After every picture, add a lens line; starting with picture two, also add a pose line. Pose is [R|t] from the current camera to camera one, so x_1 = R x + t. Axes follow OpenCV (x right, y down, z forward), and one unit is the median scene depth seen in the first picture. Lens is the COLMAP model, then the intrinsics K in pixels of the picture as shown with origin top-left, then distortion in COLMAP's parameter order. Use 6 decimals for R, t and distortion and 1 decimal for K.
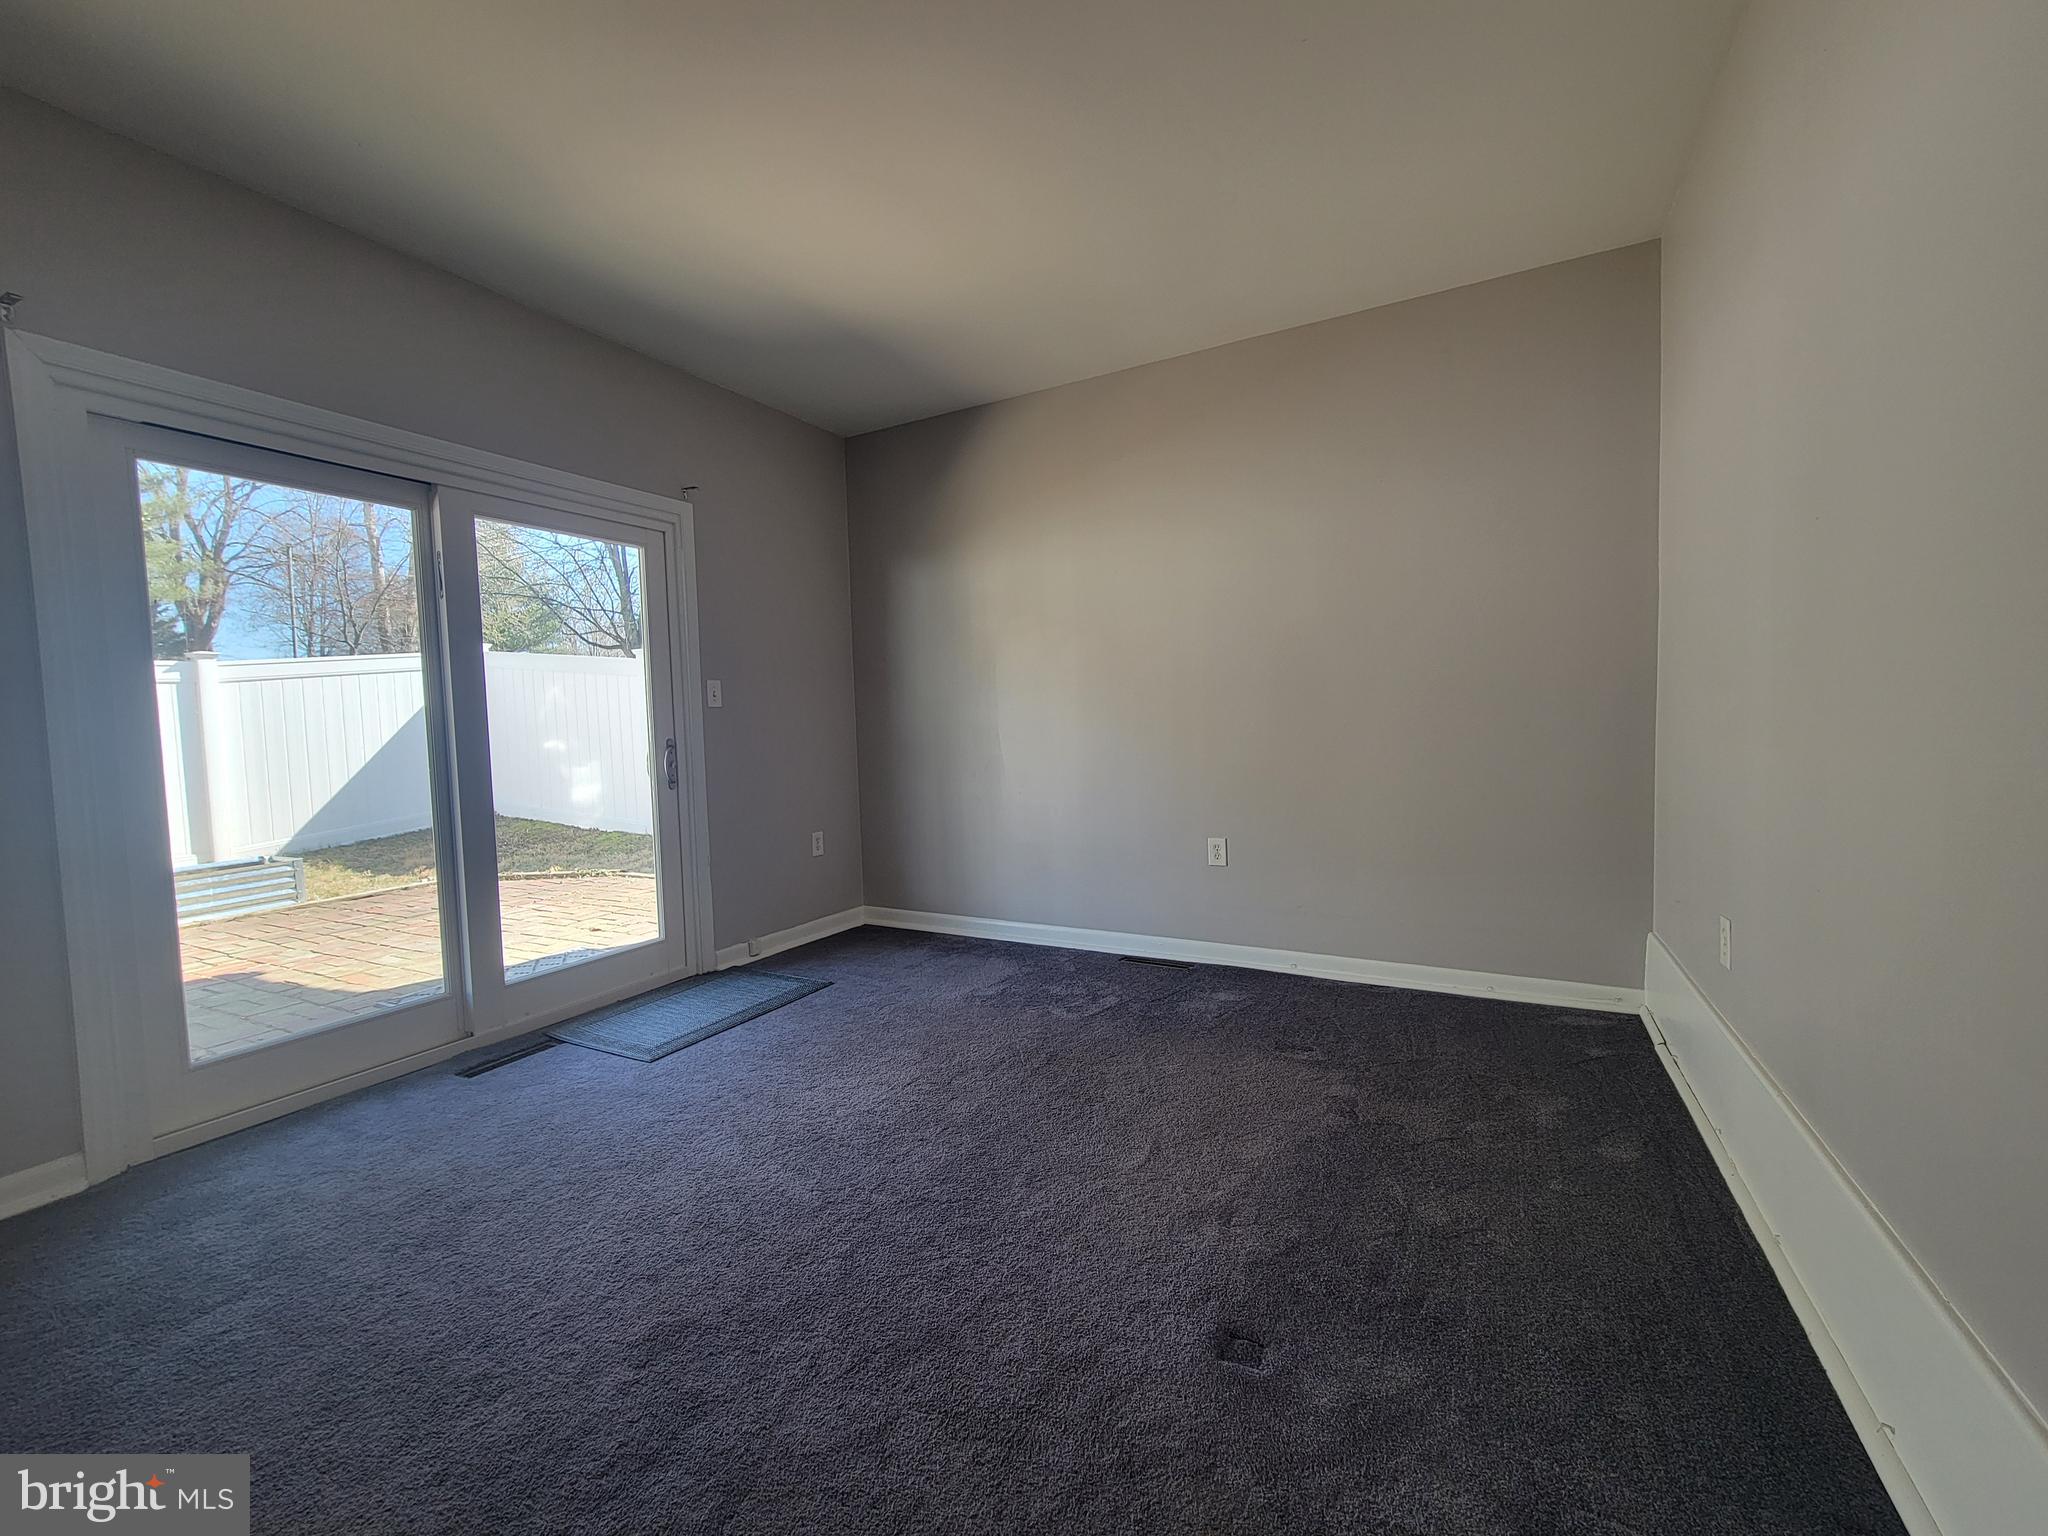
lens RADIAL K [[831.0, 0, 1024.0], [0, 831.0, 768.0], [0, 0, 1]] dist [0.000311, 0.000017]
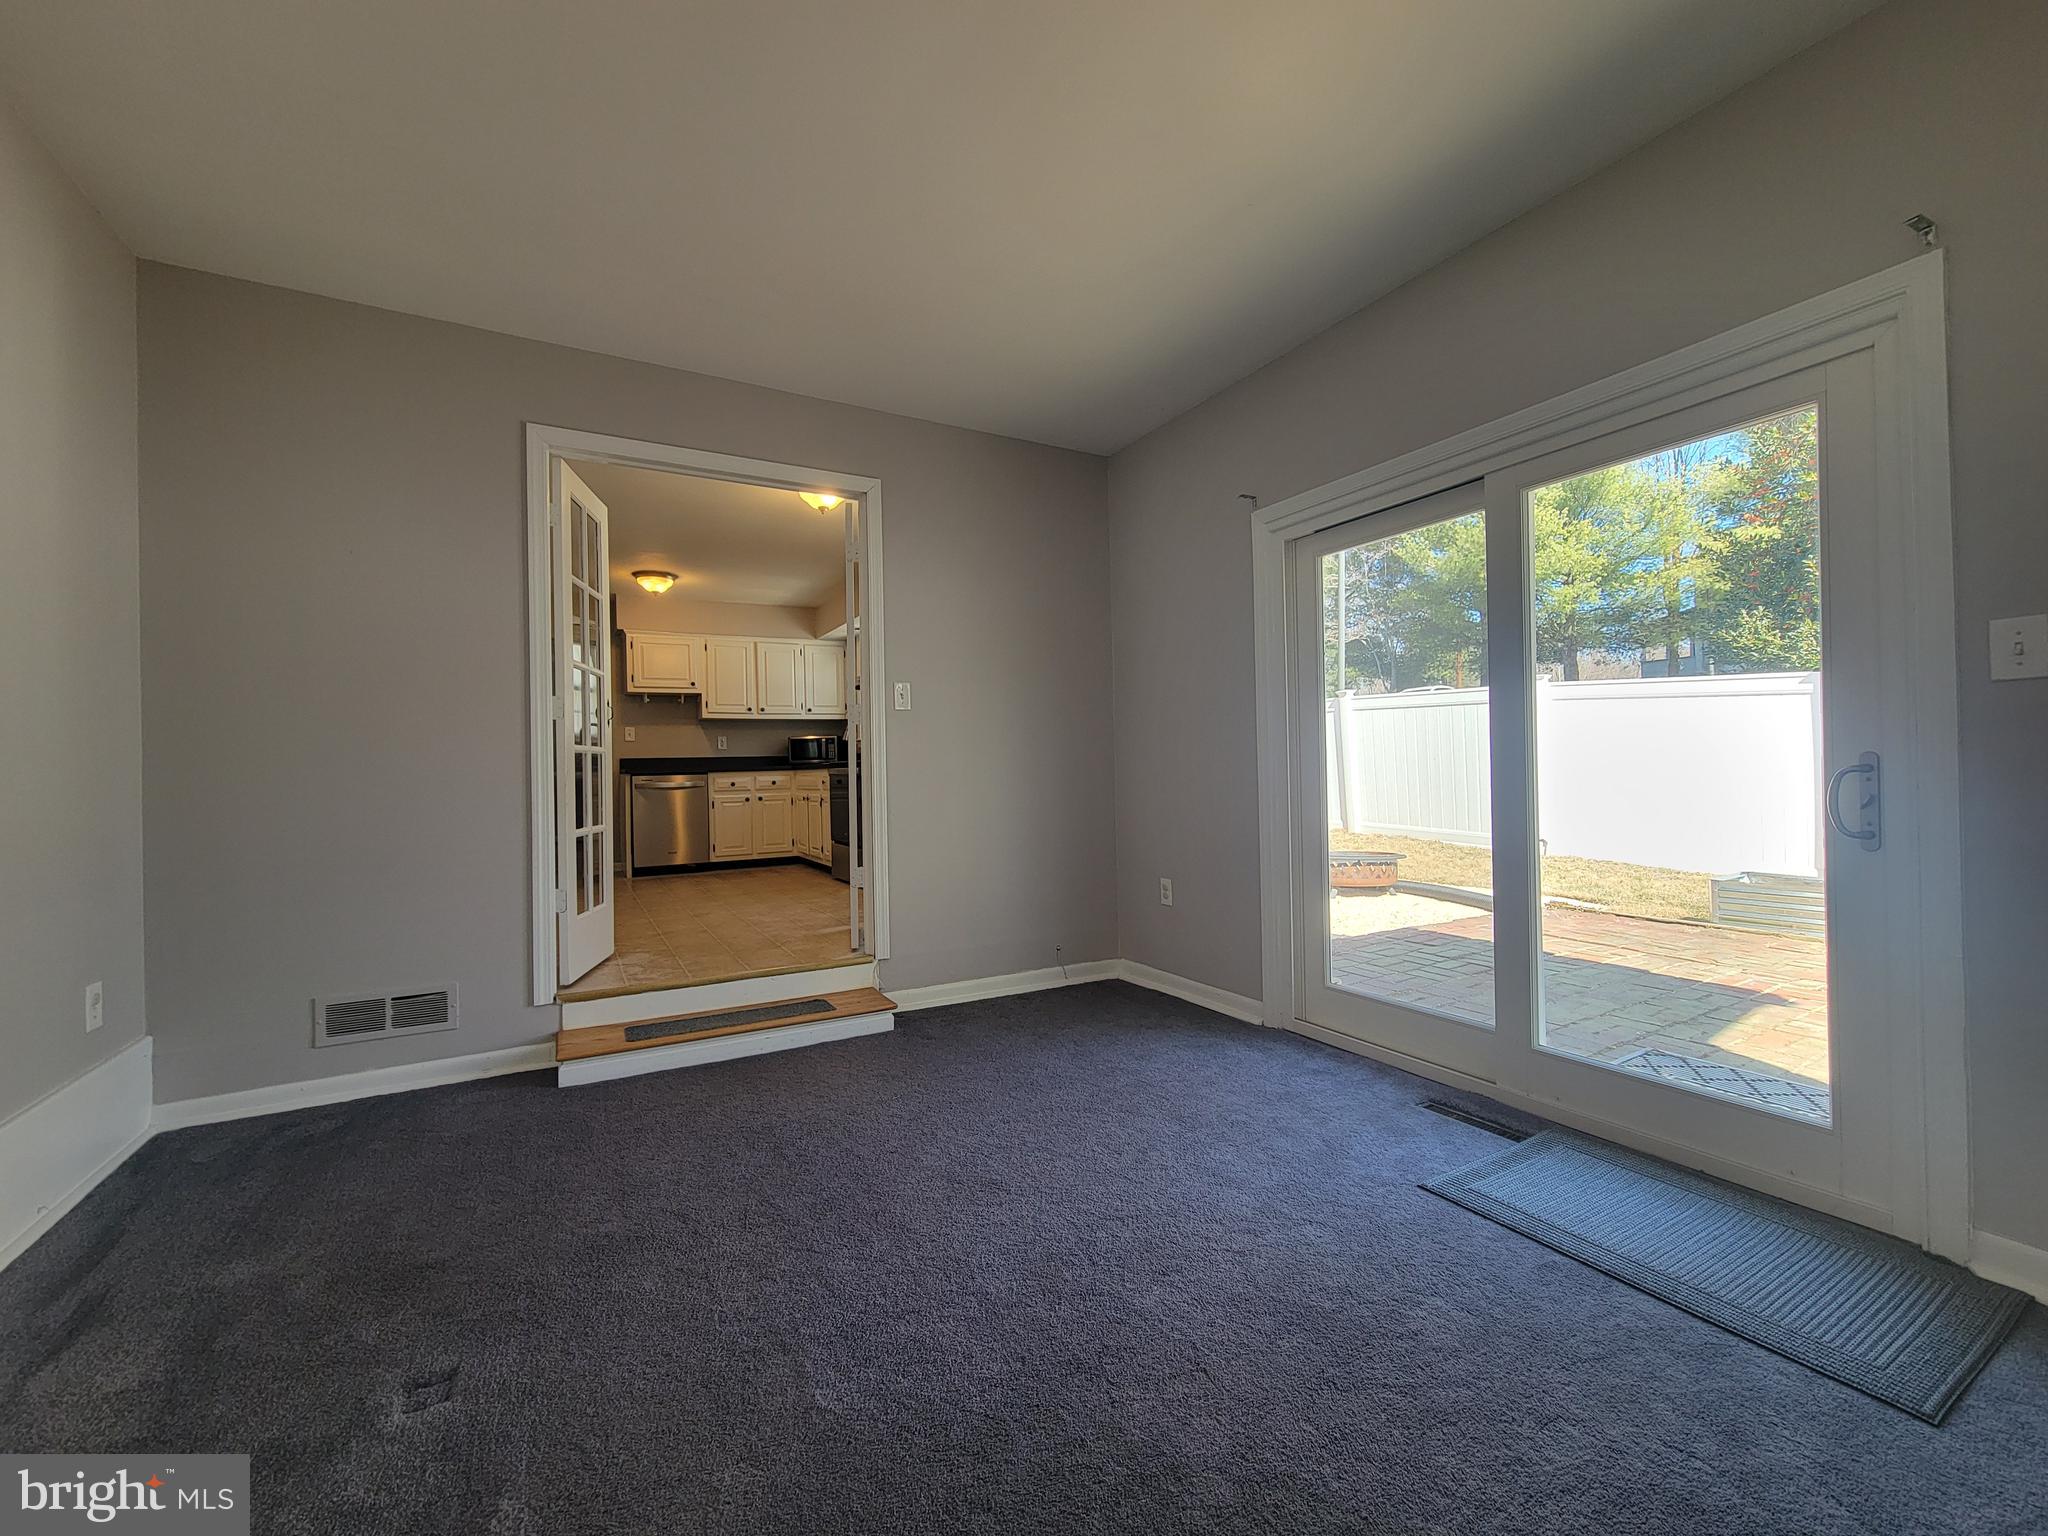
lens RADIAL K [[831.0, 0, 1024.0], [0, 831.0, 768.0], [0, 0, 1]] dist [0.000311, 0.000017]
pose [[-0.523934, 0.038799, -0.850875, 0.352824], [-0.012857, 0.998488, 0.053447, -0.058161], [0.851662, 0.038942, -0.522643, 1.035820]]
